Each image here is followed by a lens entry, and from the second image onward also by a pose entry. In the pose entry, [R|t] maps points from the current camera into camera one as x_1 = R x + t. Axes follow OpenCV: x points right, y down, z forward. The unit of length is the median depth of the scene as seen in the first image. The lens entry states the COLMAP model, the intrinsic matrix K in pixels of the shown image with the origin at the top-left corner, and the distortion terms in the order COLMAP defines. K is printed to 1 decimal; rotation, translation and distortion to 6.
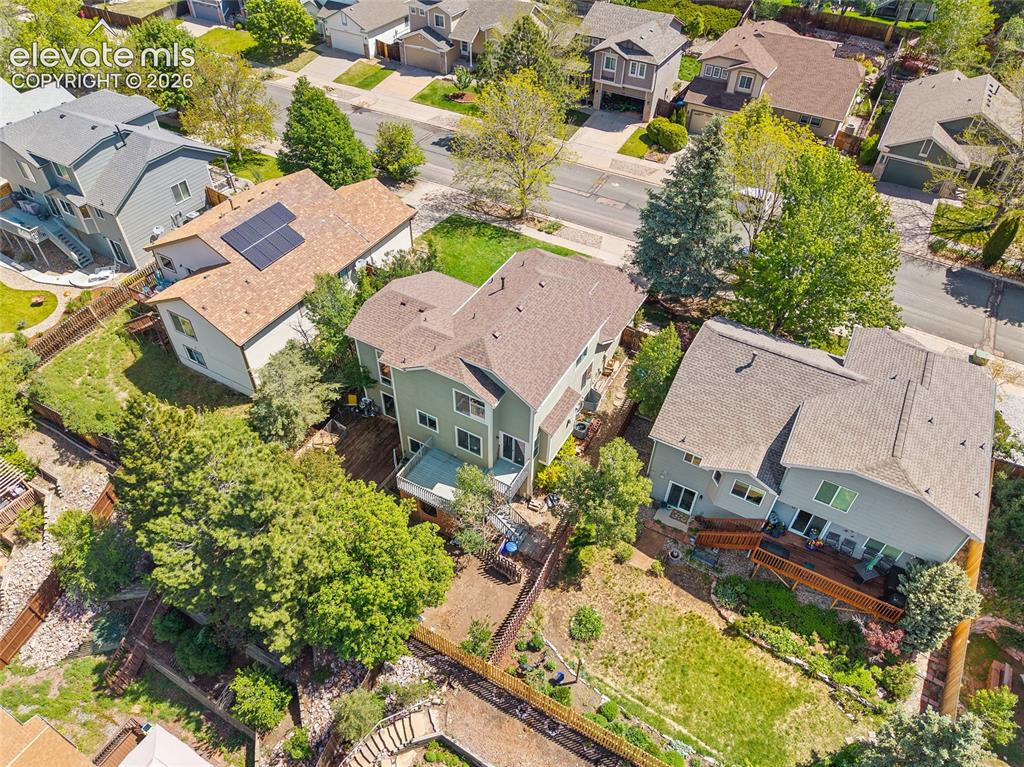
lens RADIAL K [[670.9, 0, 508.3], [0, 670.9, 378.5], [0, 0, 1]] dist [0.022895, -0.010688]
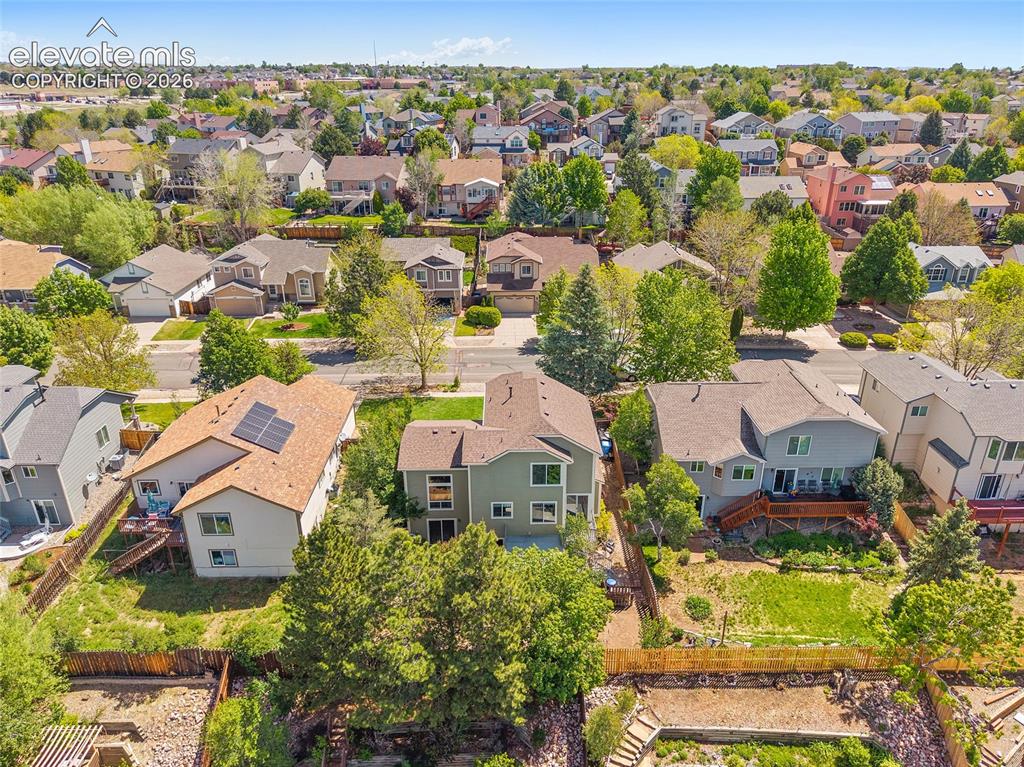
lens RADIAL K [[670.9, 0, 520.4], [0, 670.9, 377.6], [0, 0, 1]] dist [0.022895, -0.010688]
pose [[0.869980, -0.224963, 0.438778, -0.498990], [0.360288, 0.897544, -0.254180, 0.148148], [-0.336641, 0.379218, 0.861897, -0.095129]]
